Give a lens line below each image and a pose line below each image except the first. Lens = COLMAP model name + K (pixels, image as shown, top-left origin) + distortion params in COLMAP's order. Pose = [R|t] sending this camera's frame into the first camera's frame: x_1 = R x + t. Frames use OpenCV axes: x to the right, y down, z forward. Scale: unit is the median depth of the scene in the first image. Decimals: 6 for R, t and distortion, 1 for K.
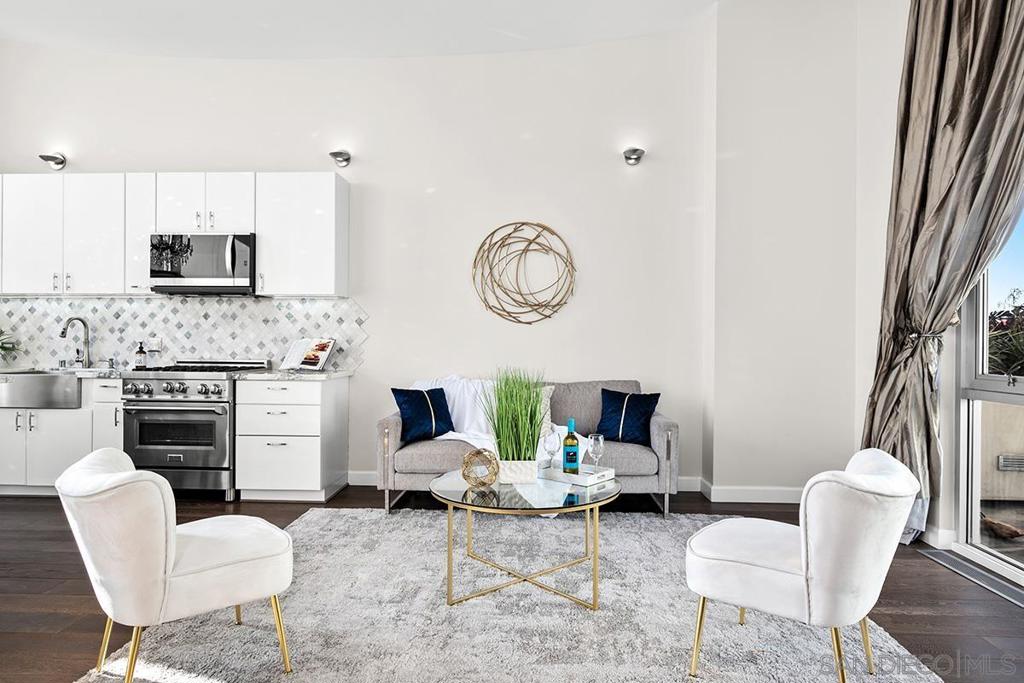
lens RADIAL K [[616.0, 0, 510.6], [0, 616.0, 340.2], [0, 0, 1]] dist [-0.007491, -0.002122]
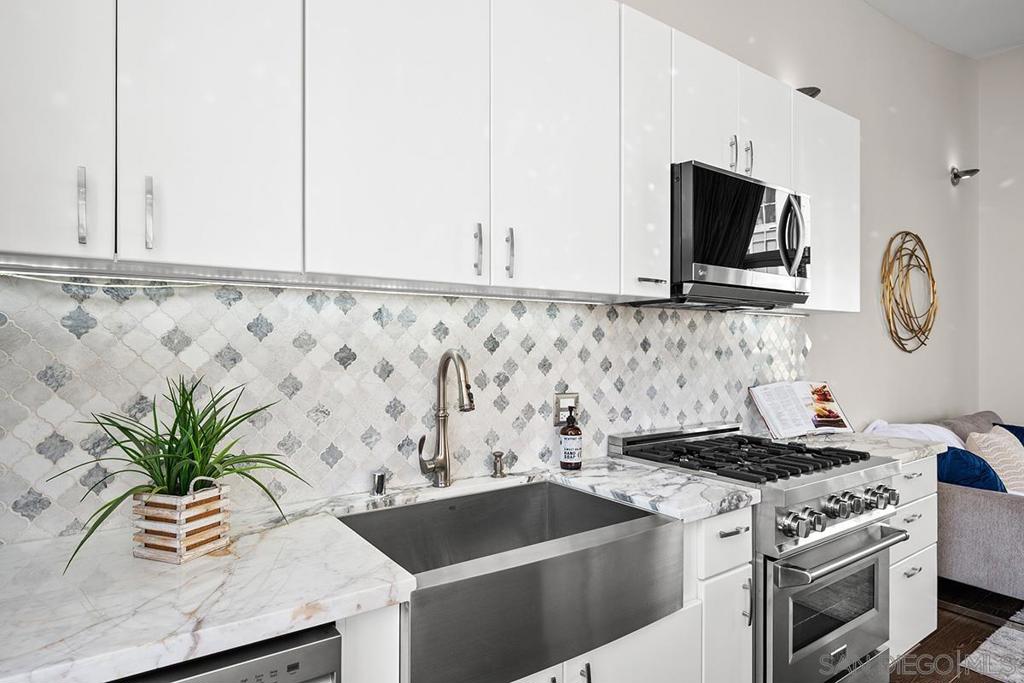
lens RADIAL K [[574.4, 0, 513.0], [0, 574.4, 344.8], [0, 0, 1]] dist [0.002457, -0.000060]
pose [[0.786355, -0.004900, 0.617755, -0.868928], [0.007022, 0.999975, -0.001006, -0.039306], [-0.617735, 0.005129, 0.786370, 0.695976]]
